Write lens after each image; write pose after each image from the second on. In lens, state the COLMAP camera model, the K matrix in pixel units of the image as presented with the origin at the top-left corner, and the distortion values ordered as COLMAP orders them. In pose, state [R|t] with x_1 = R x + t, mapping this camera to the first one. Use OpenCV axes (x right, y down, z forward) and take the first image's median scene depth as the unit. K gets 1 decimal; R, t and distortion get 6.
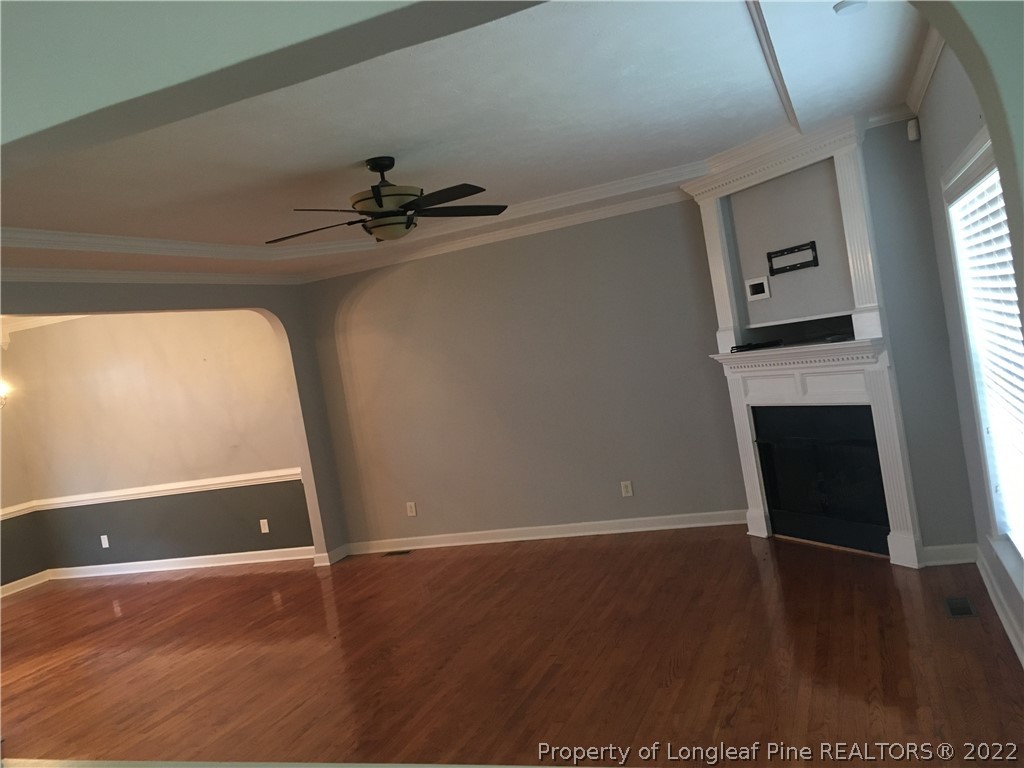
lens RADIAL K [[882.3, 0, 518.4], [0, 882.3, 384.2], [0, 0, 1]] dist [0.104425, -0.143220]
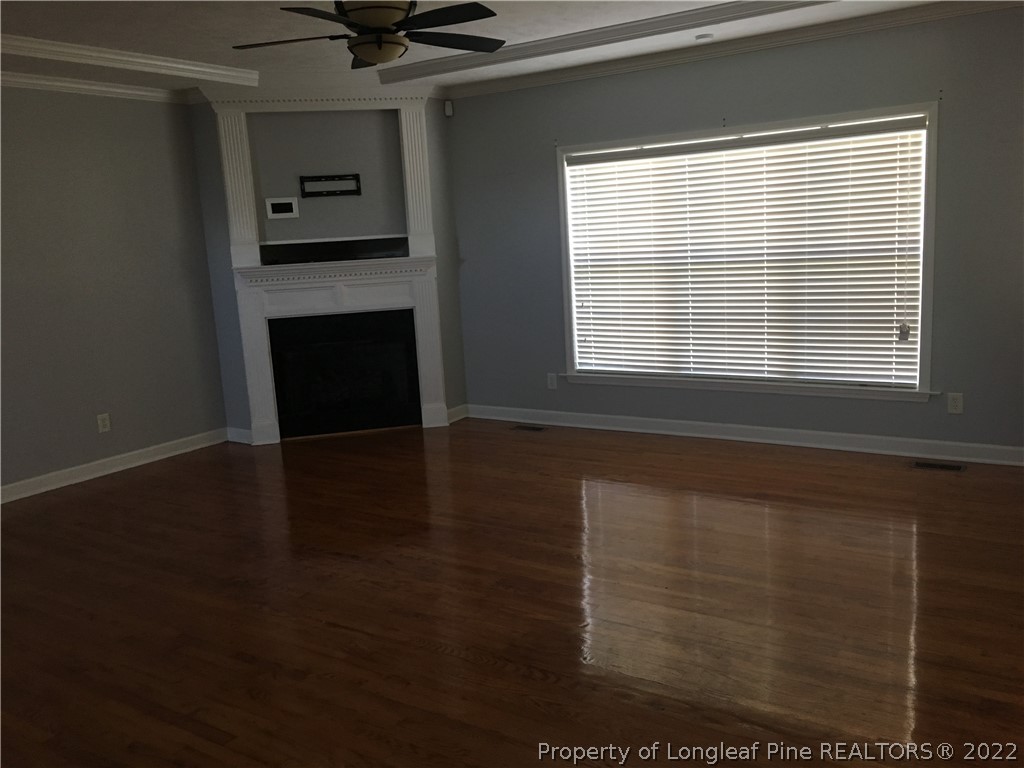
lens RADIAL K [[882.3, 0, 518.4], [0, 882.3, 384.2], [0, 0, 1]] dist [0.104425, -0.143220]
pose [[0.217918, -0.026208, 0.975615, -0.746390], [0.061850, 0.998001, 0.012995, 0.112829], [-0.974005, 0.057510, 0.219103, 0.502885]]
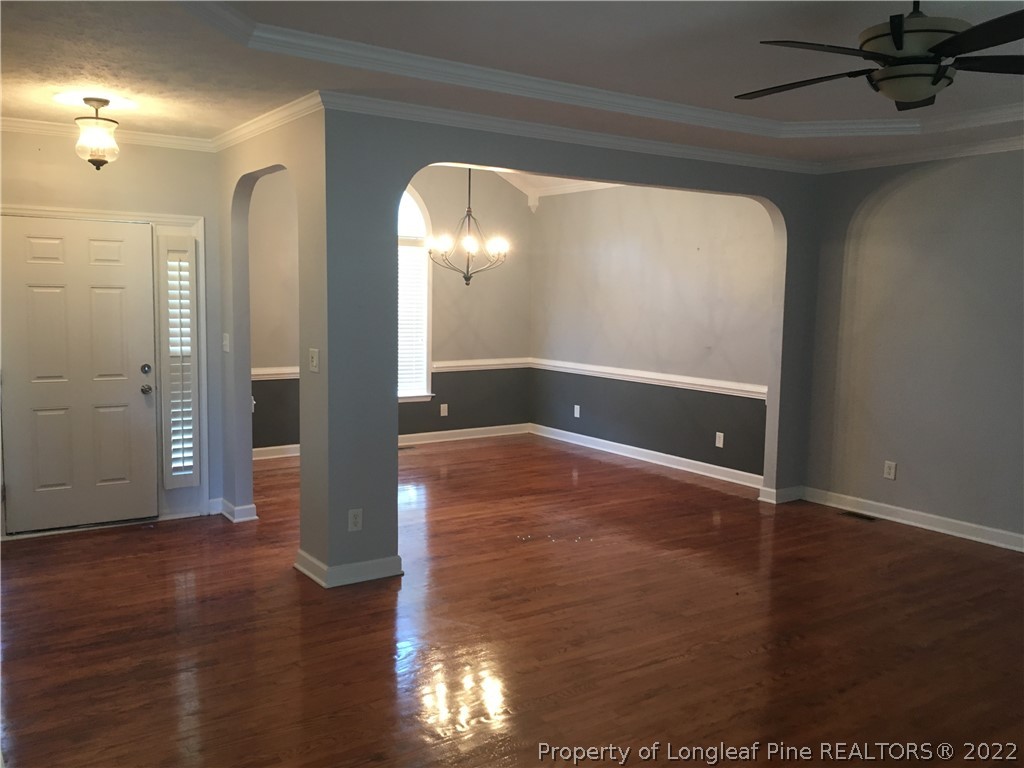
lens RADIAL K [[882.3, 0, 518.4], [0, 882.3, 384.2], [0, 0, 1]] dist [0.104425, -0.143220]
pose [[0.813018, 0.234549, -0.532906, 0.026968], [-0.177858, 0.971569, 0.156272, -0.002641], [0.554408, -0.032271, 0.831619, 0.180808]]
